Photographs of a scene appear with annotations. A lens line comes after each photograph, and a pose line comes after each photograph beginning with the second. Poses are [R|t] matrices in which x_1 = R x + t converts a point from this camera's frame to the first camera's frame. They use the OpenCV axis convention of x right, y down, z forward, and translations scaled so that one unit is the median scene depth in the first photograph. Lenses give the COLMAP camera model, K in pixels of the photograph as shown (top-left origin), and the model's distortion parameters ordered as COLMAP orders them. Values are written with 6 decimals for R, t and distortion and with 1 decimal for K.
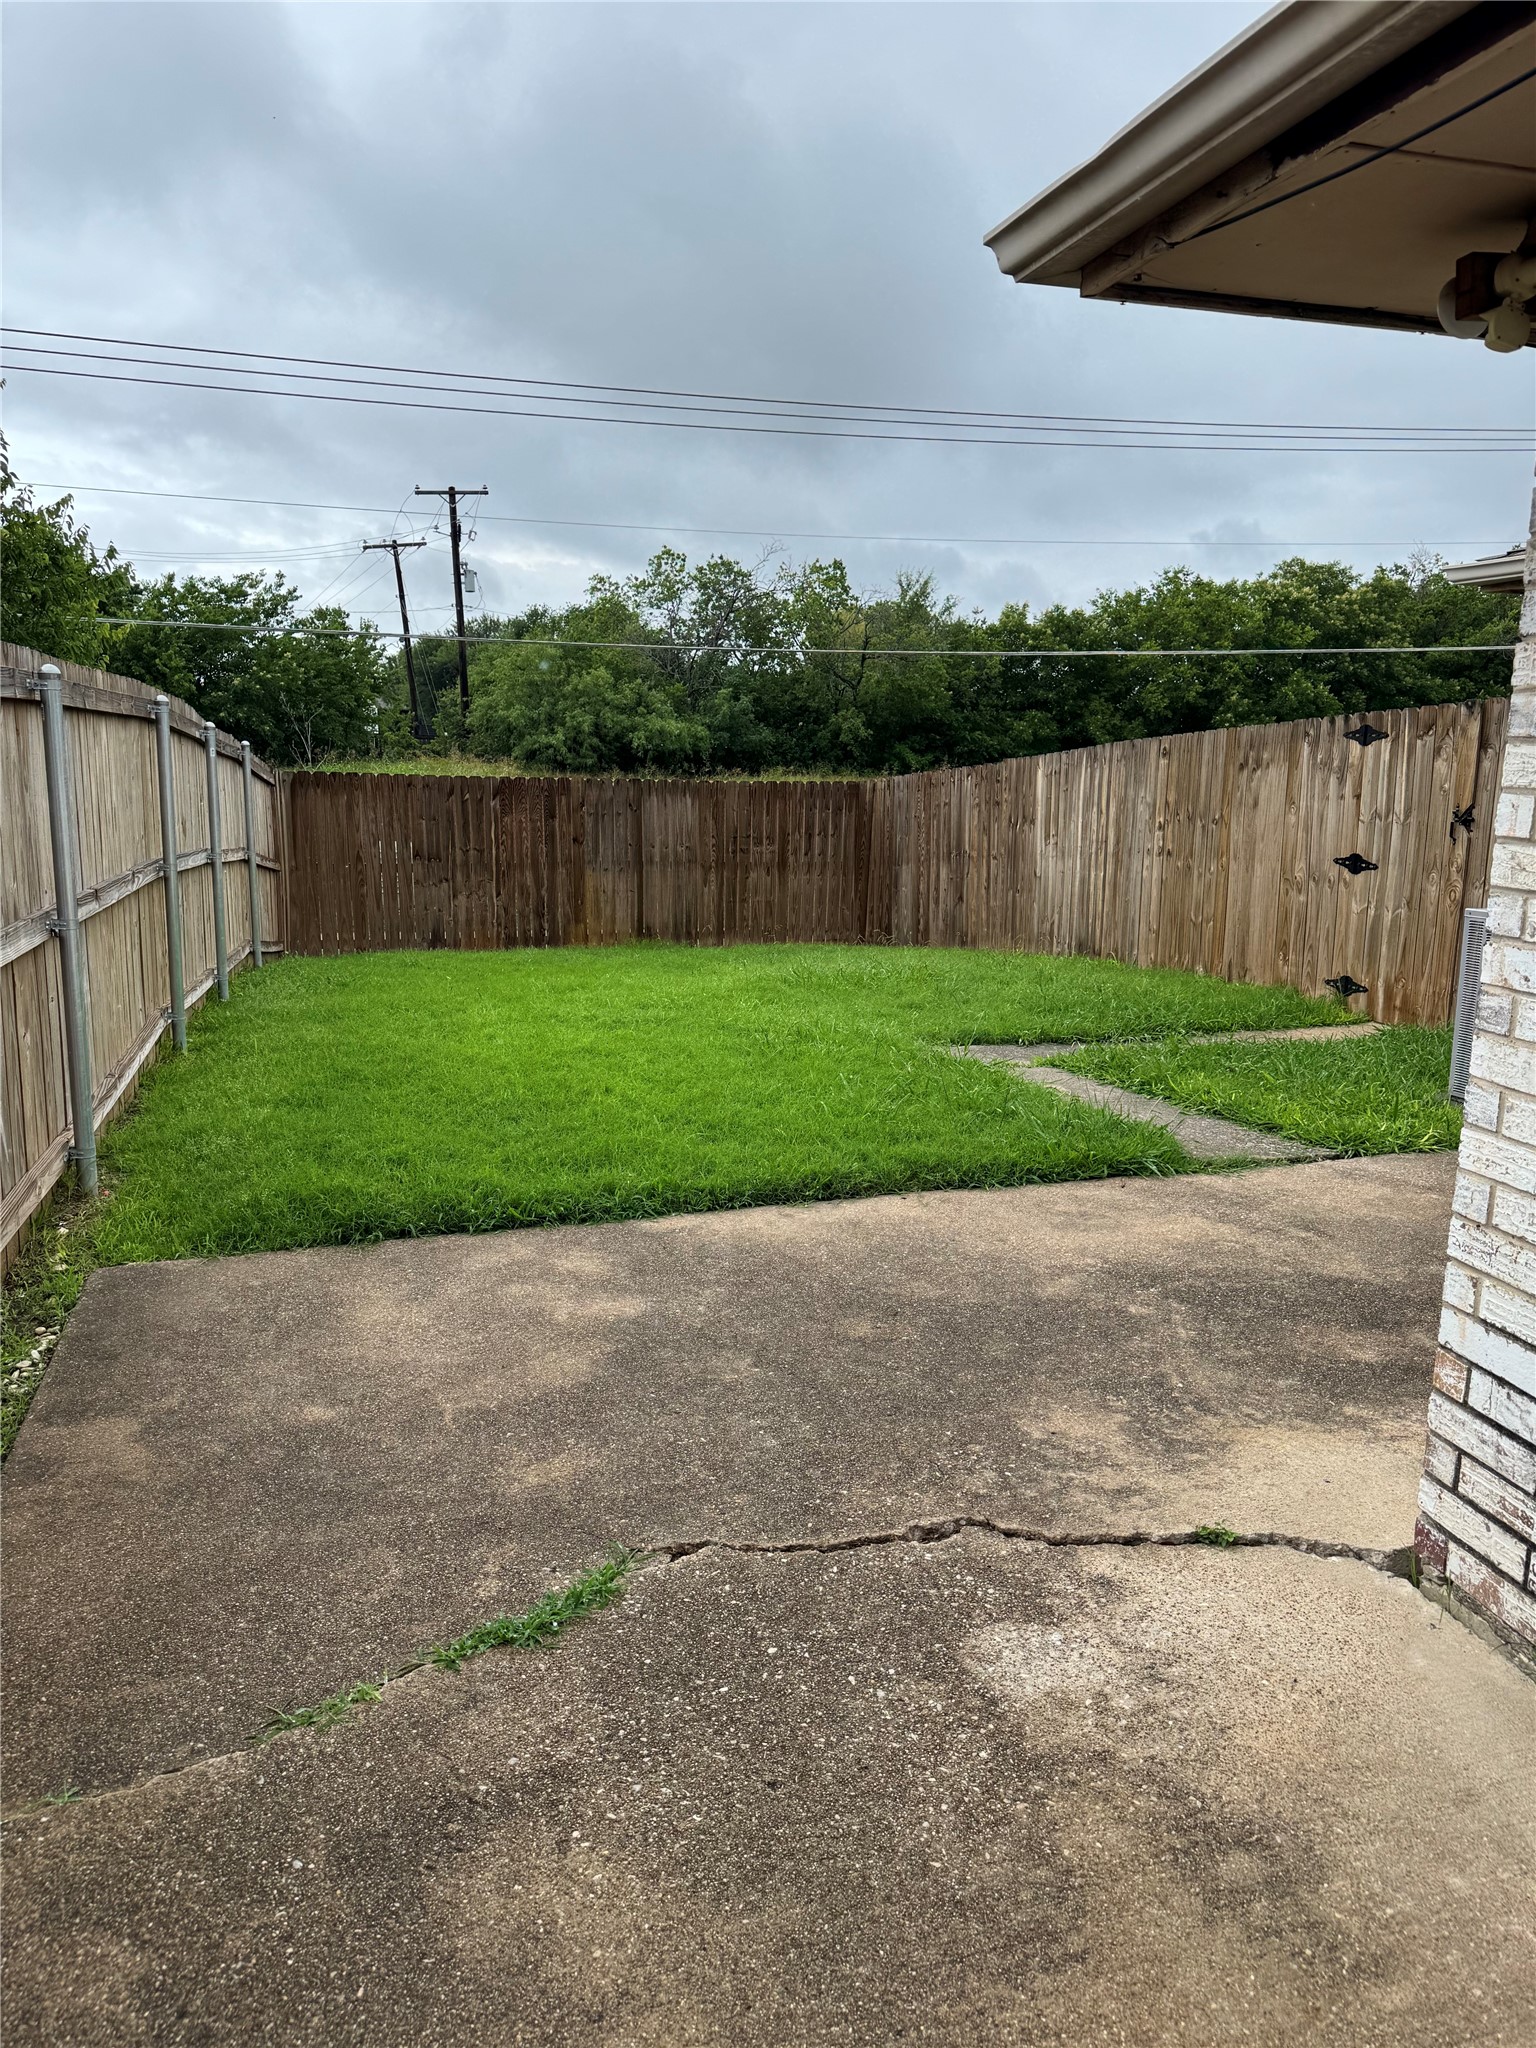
lens RADIAL K [[1431.0, 0, 770.9], [0, 1431.0, 1042.7], [0, 0, 1]] dist [0.043440, -0.058786]
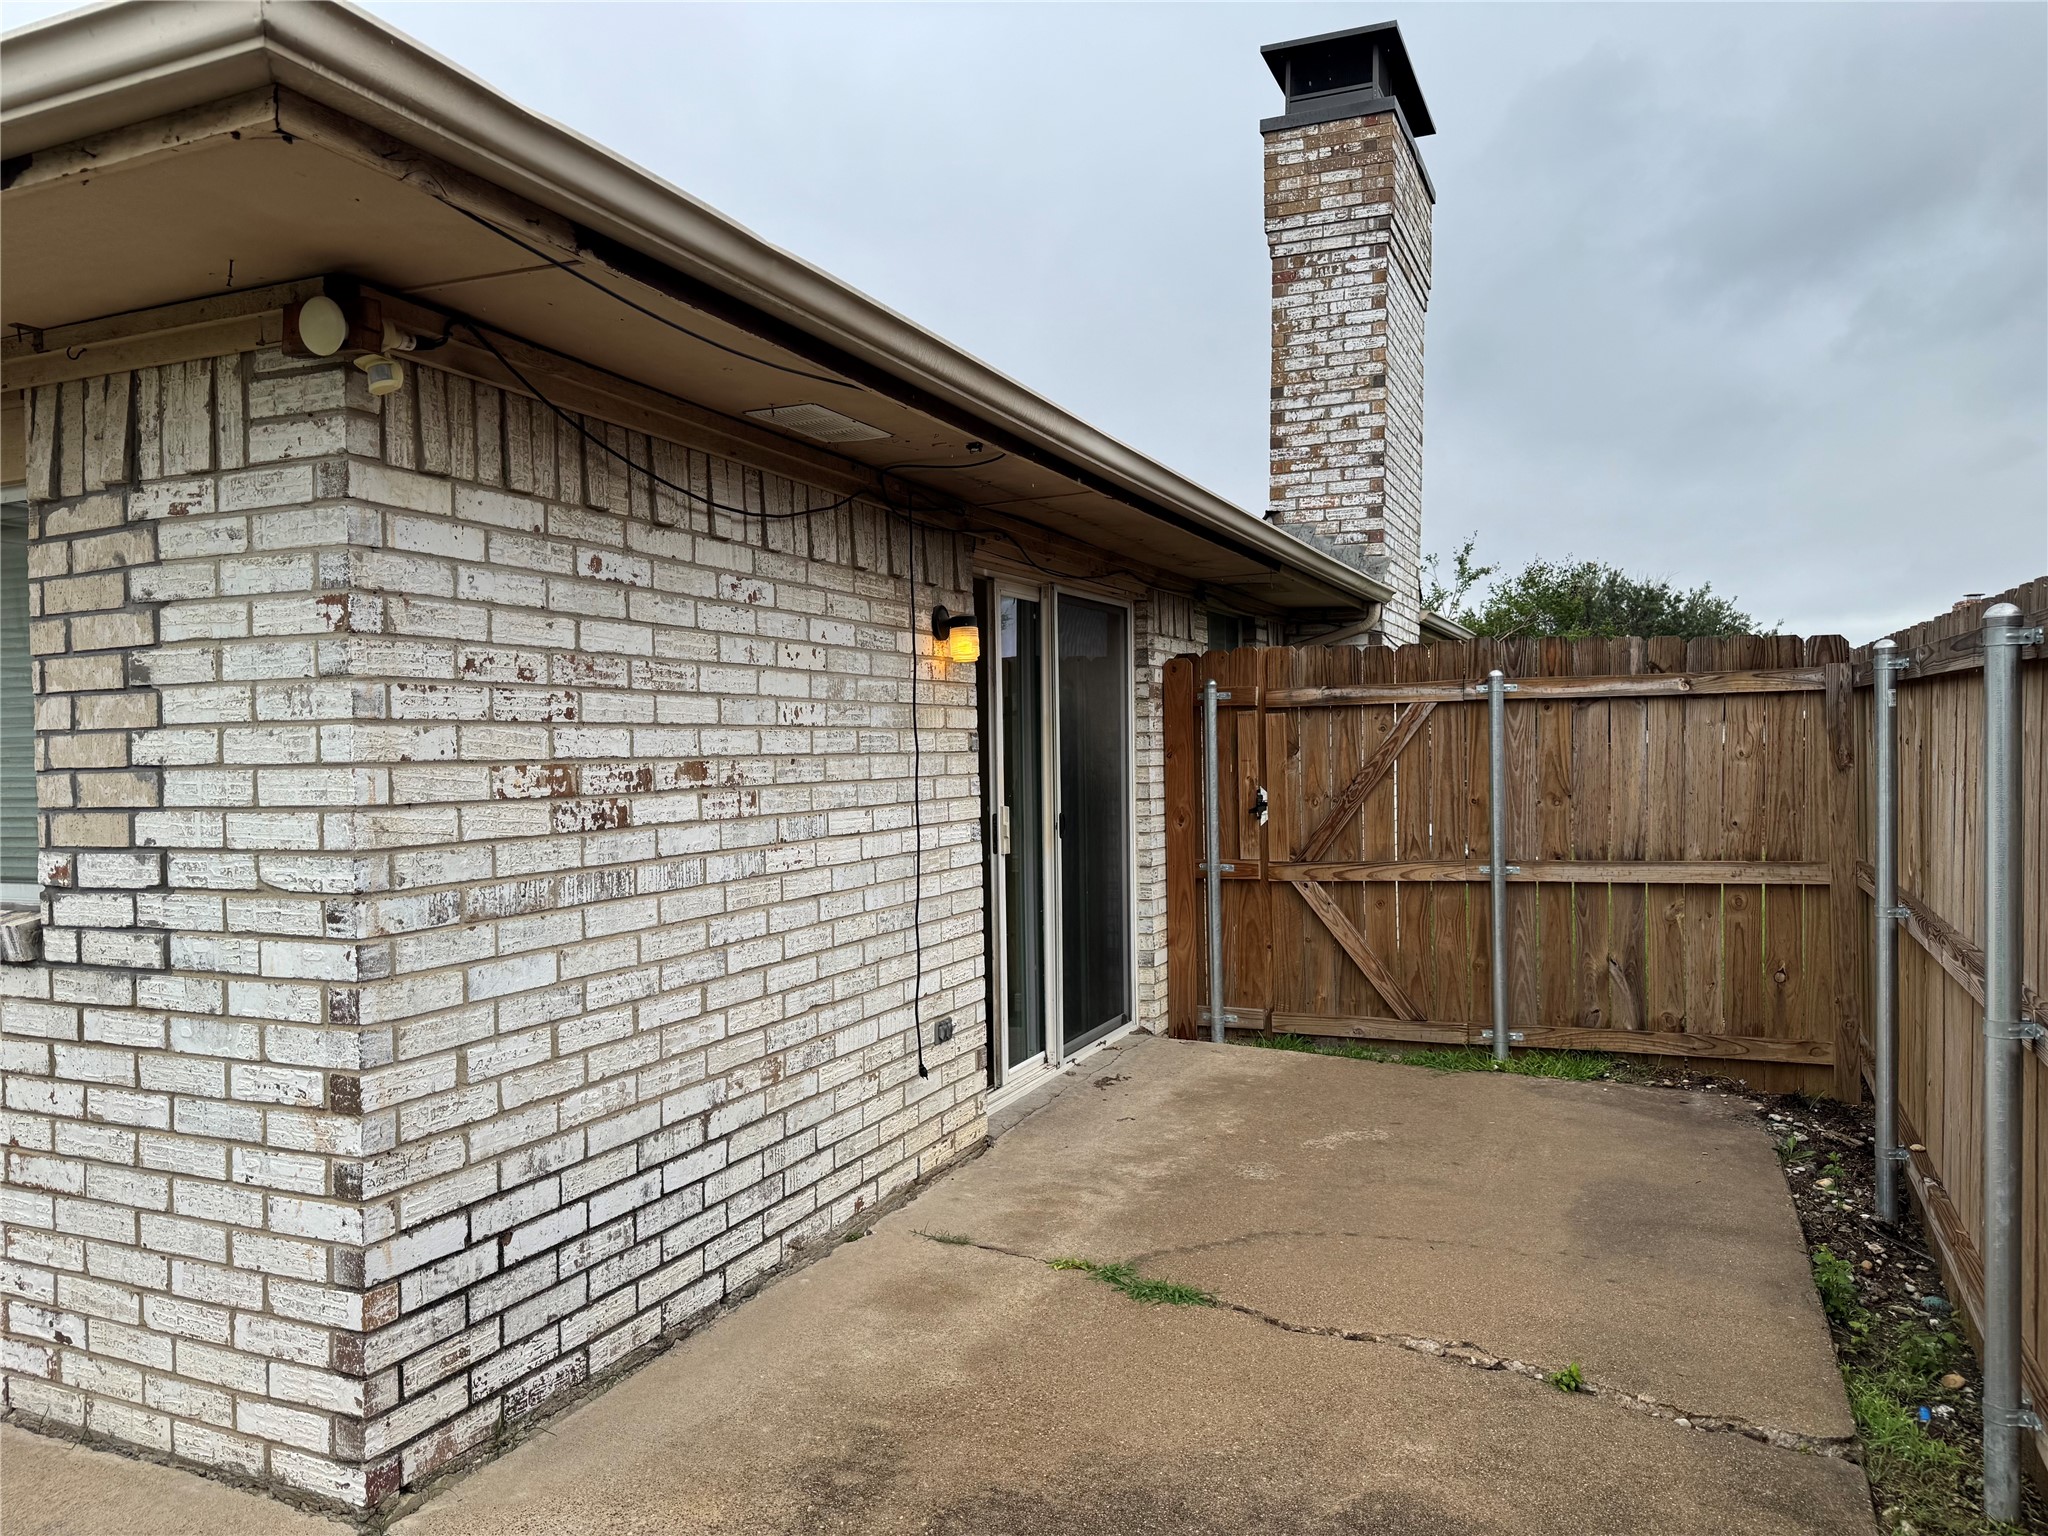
lens RADIAL K [[1431.0, 0, 1026.8], [0, 1431.0, 775.8], [0, 0, 1]] dist [0.043440, -0.058786]
pose [[-0.775415, -0.030678, 0.630706, -0.362801], [0.114745, 0.975344, 0.188514, -0.193609], [-0.620938, 0.218547, -0.752777, 0.925373]]
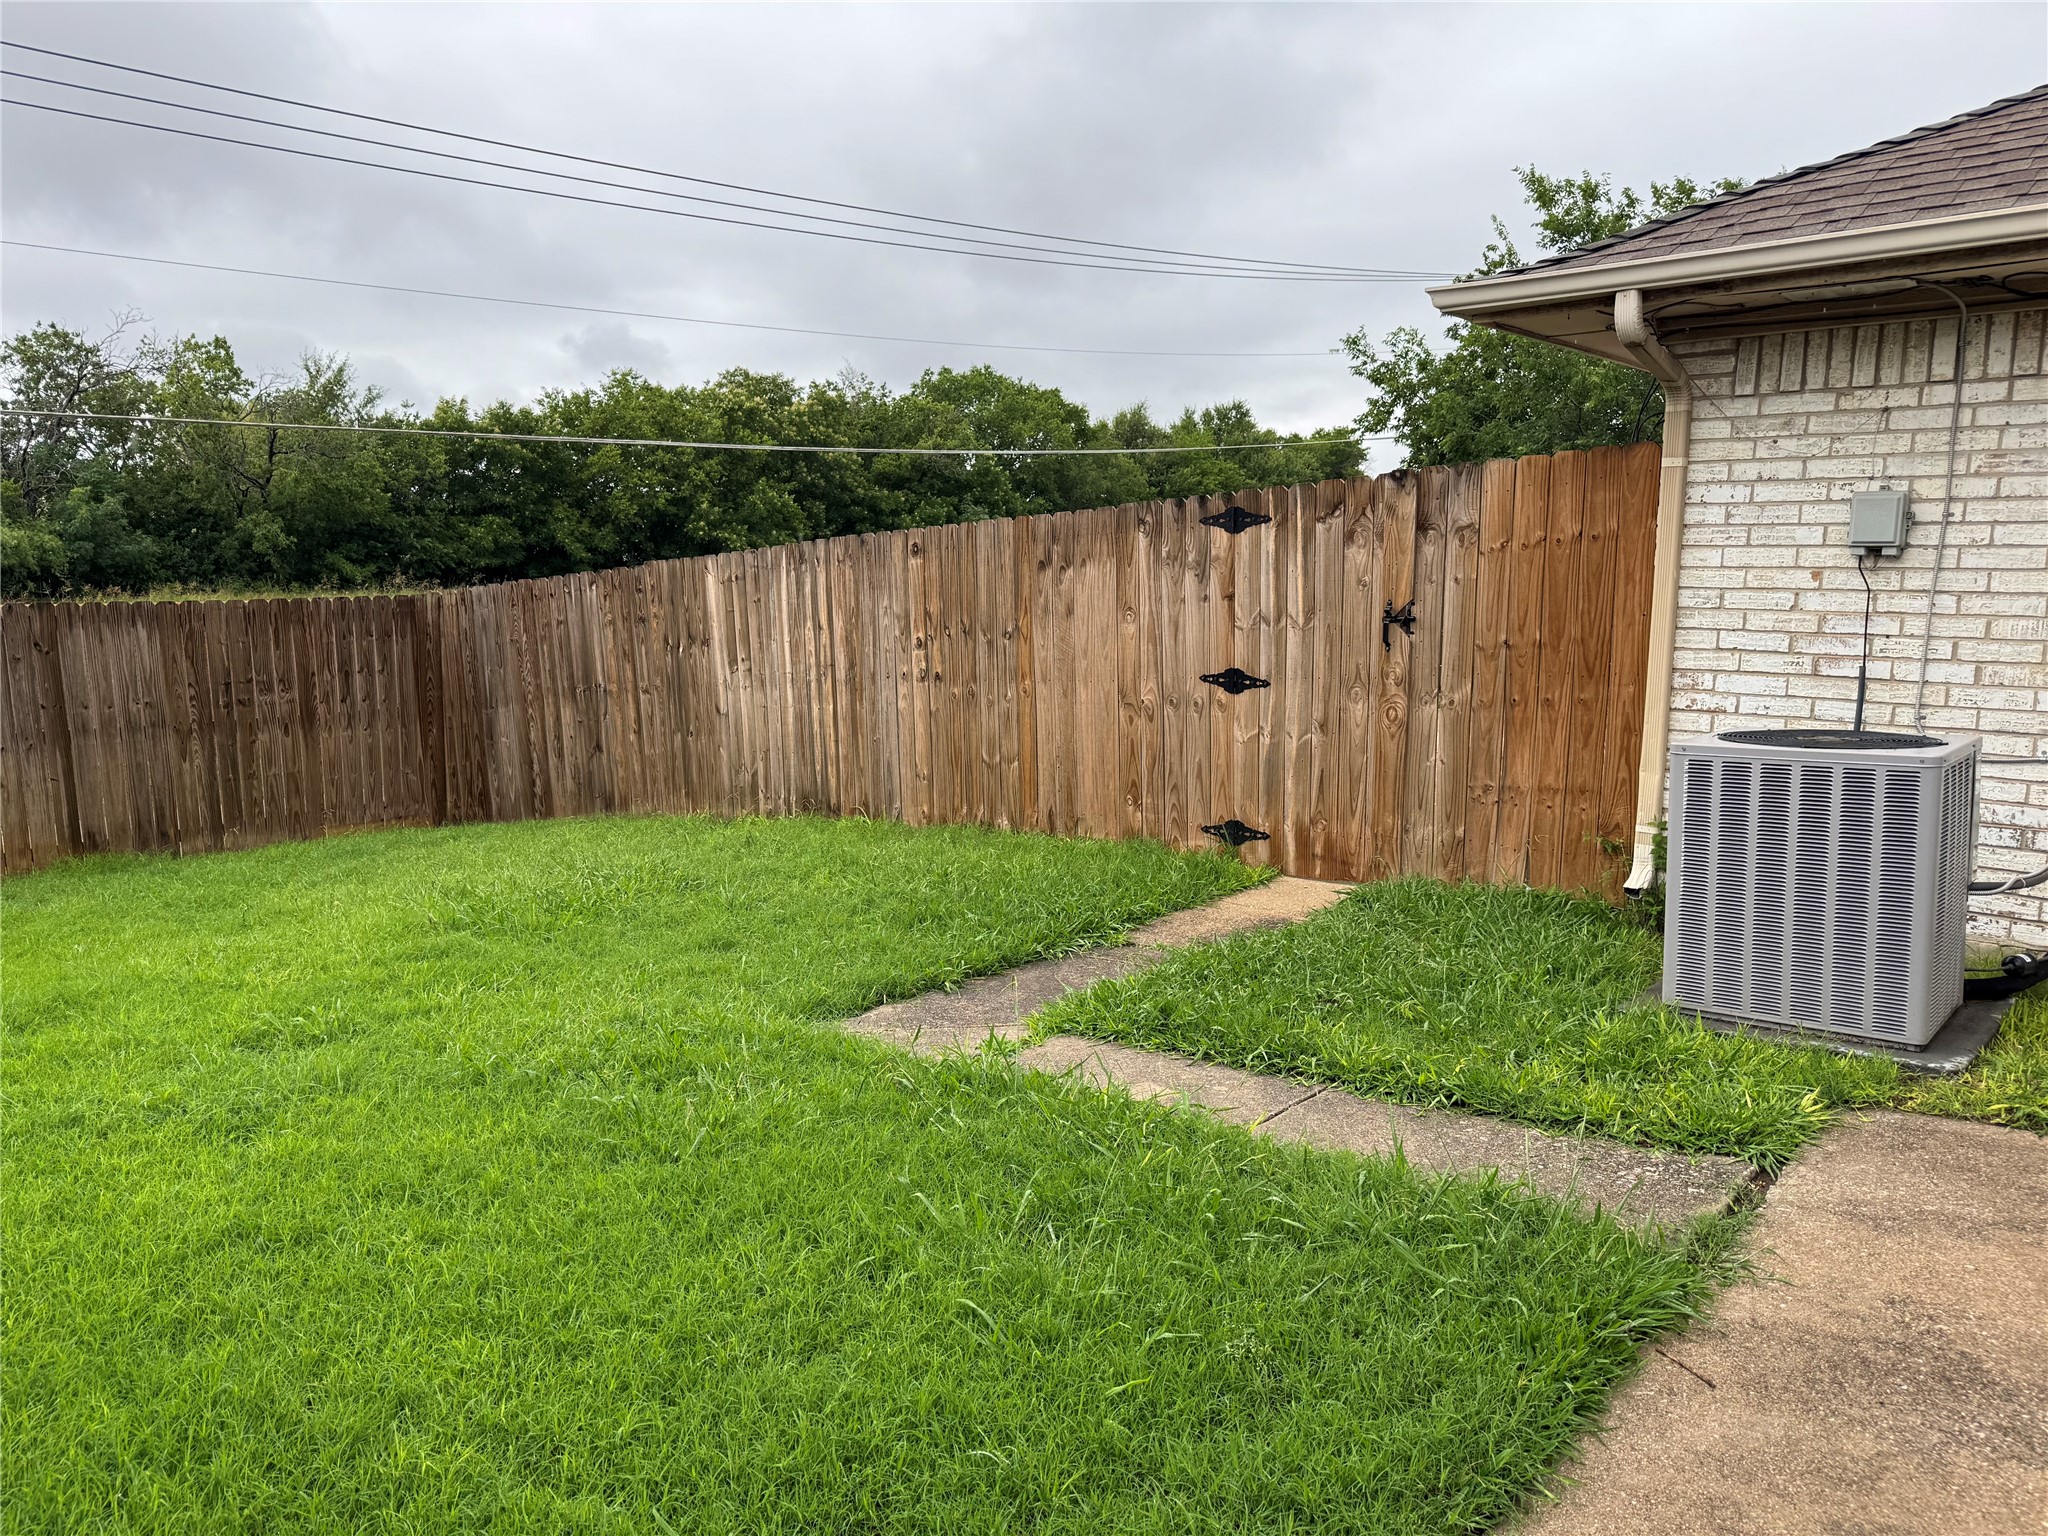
lens RADIAL K [[1431.0, 0, 1052.2], [0, 1431.0, 780.2], [0, 0, 1]] dist [0.043440, -0.058786]
pose [[0.842261, -0.097874, 0.530110, -0.072896], [0.123336, 0.992283, -0.012757, -0.049592], [-0.524771, 0.076127, 0.847833, 0.265309]]
